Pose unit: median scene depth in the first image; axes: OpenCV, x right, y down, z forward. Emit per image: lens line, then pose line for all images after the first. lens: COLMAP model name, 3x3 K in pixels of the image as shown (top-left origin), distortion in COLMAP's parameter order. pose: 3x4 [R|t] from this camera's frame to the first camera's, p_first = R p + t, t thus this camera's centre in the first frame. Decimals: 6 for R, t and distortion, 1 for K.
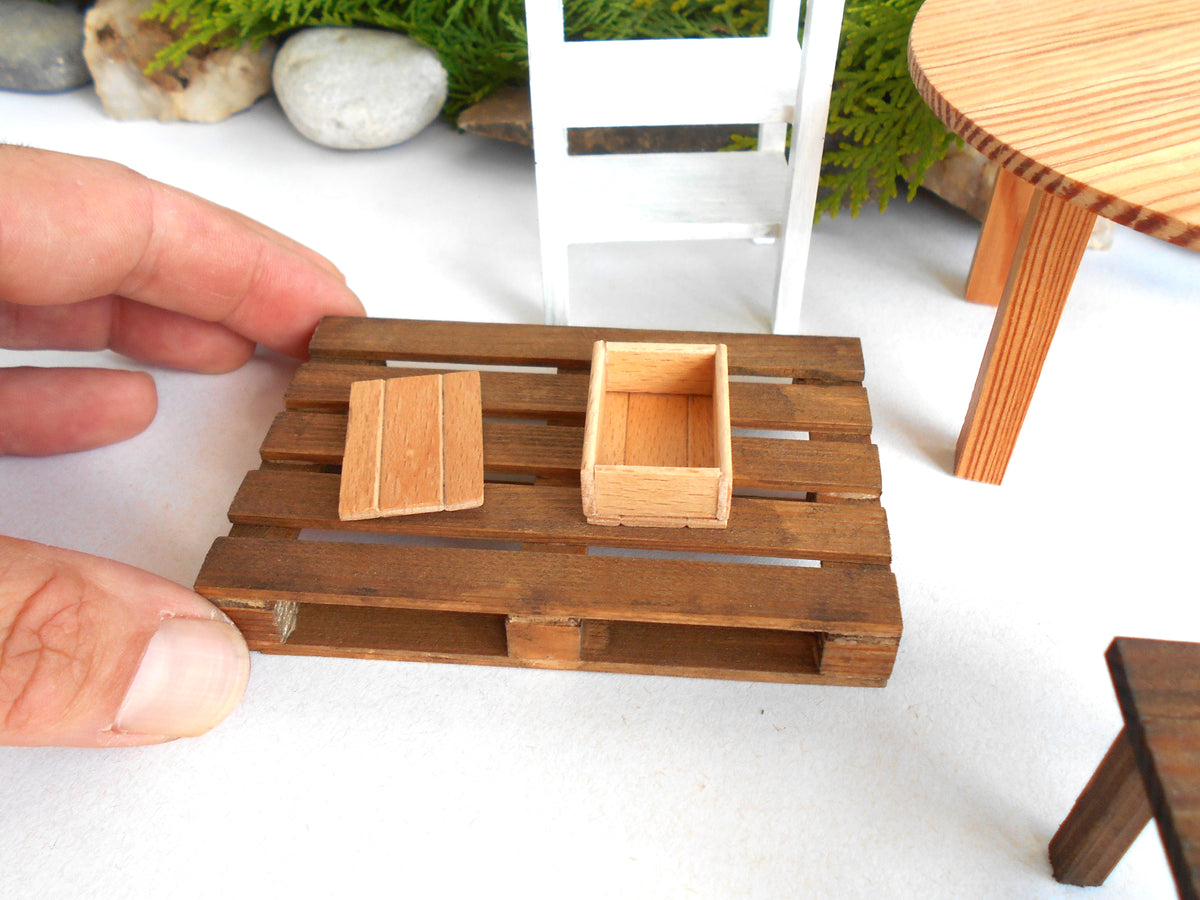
lens RADIAL K [[1053.2, 0, 596.9], [0, 1053.2, 445.2], [0, 0, 1]] dist [-0.002553, 0.003079]
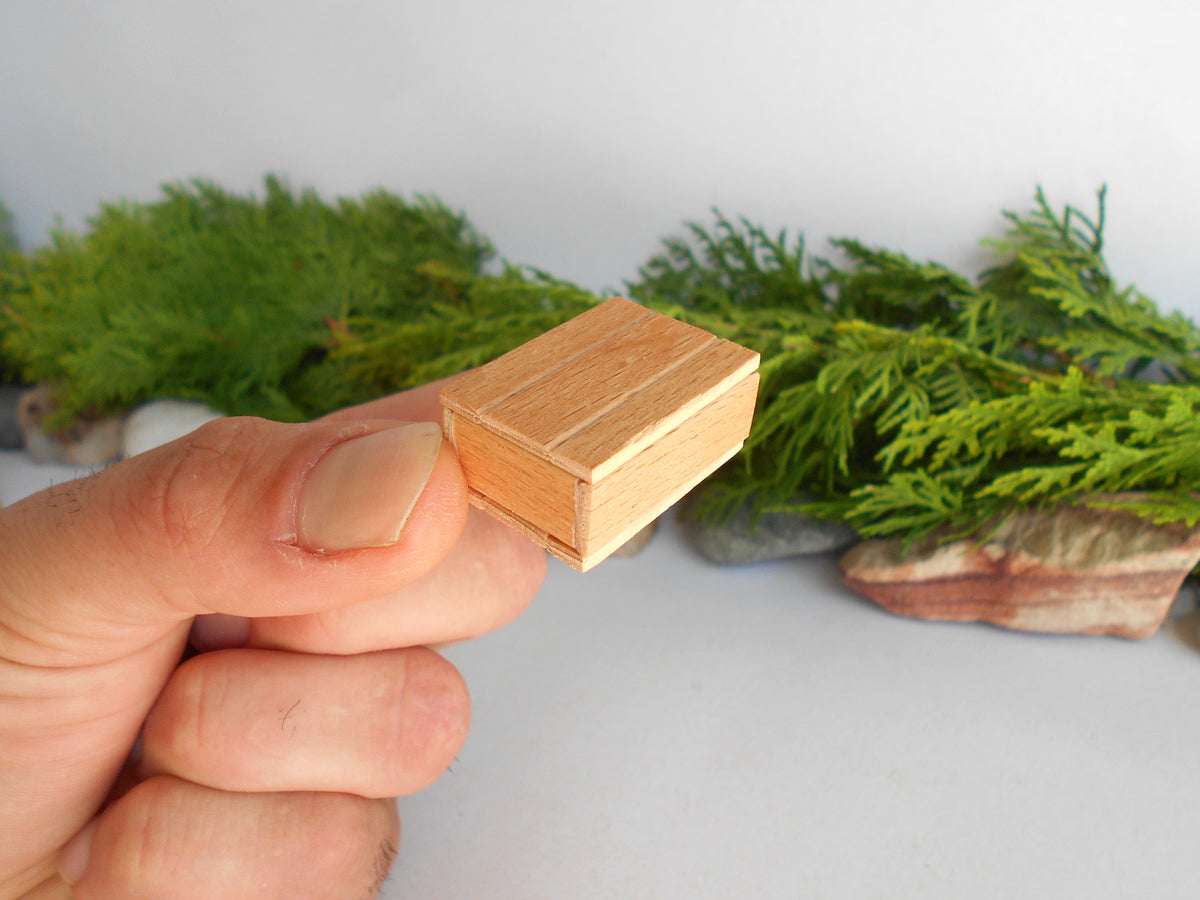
lens RADIAL K [[1052.8, 0, 595.5], [0, 1052.8, 447.1], [0, 0, 1]] dist [-0.013522, 0.016646]
pose [[0.971426, -0.018238, -0.236640, 1.024729], [-0.055930, 0.951374, -0.302919, 0.085081], [0.230658, 0.307498, 0.923169, -0.225874]]
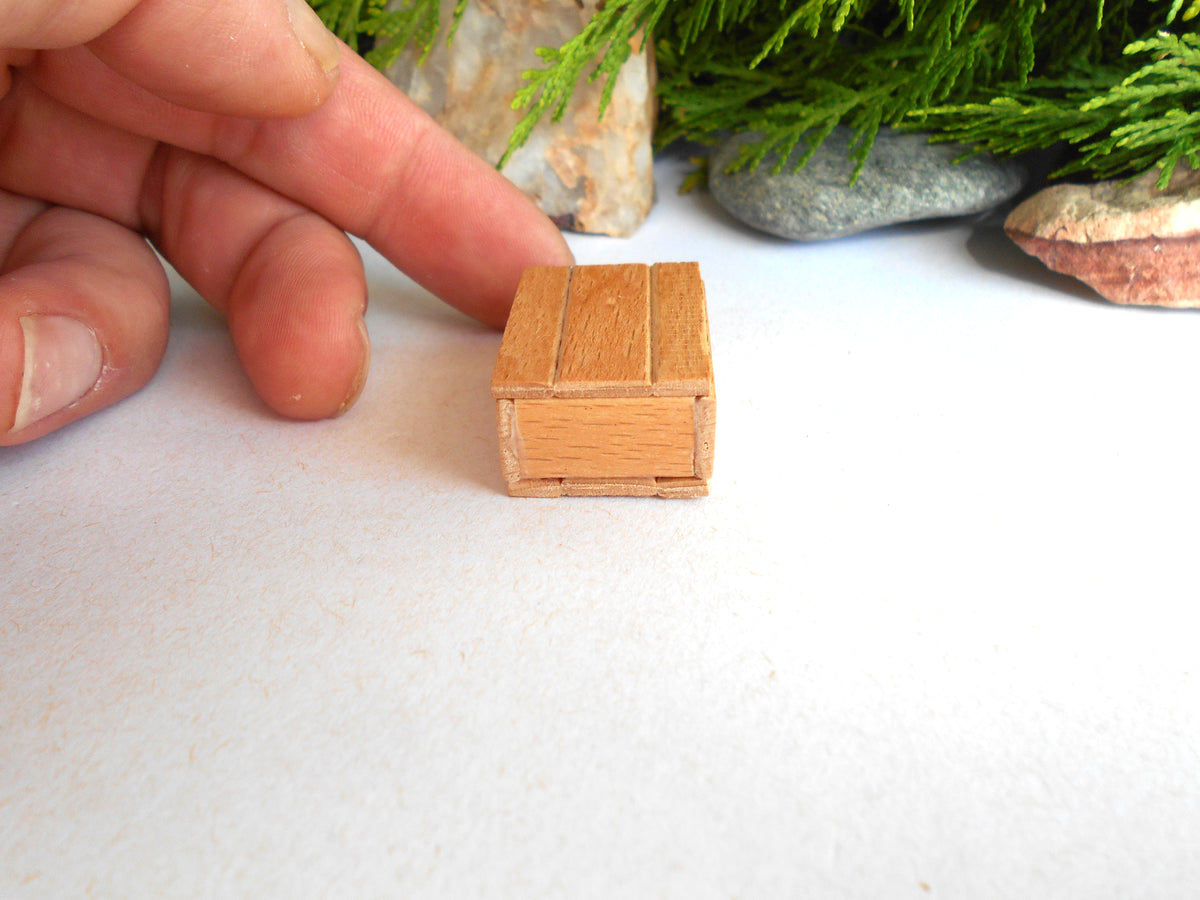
lens RADIAL K [[1053.2, 0, 596.9], [0, 1053.2, 445.2], [0, 0, 1]] dist [-0.002553, 0.003079]
pose [[0.999055, 0.010668, -0.042146, 0.690496], [-0.017837, 0.984659, -0.173577, 0.114329], [0.039648, 0.174165, 0.983918, 0.447220]]
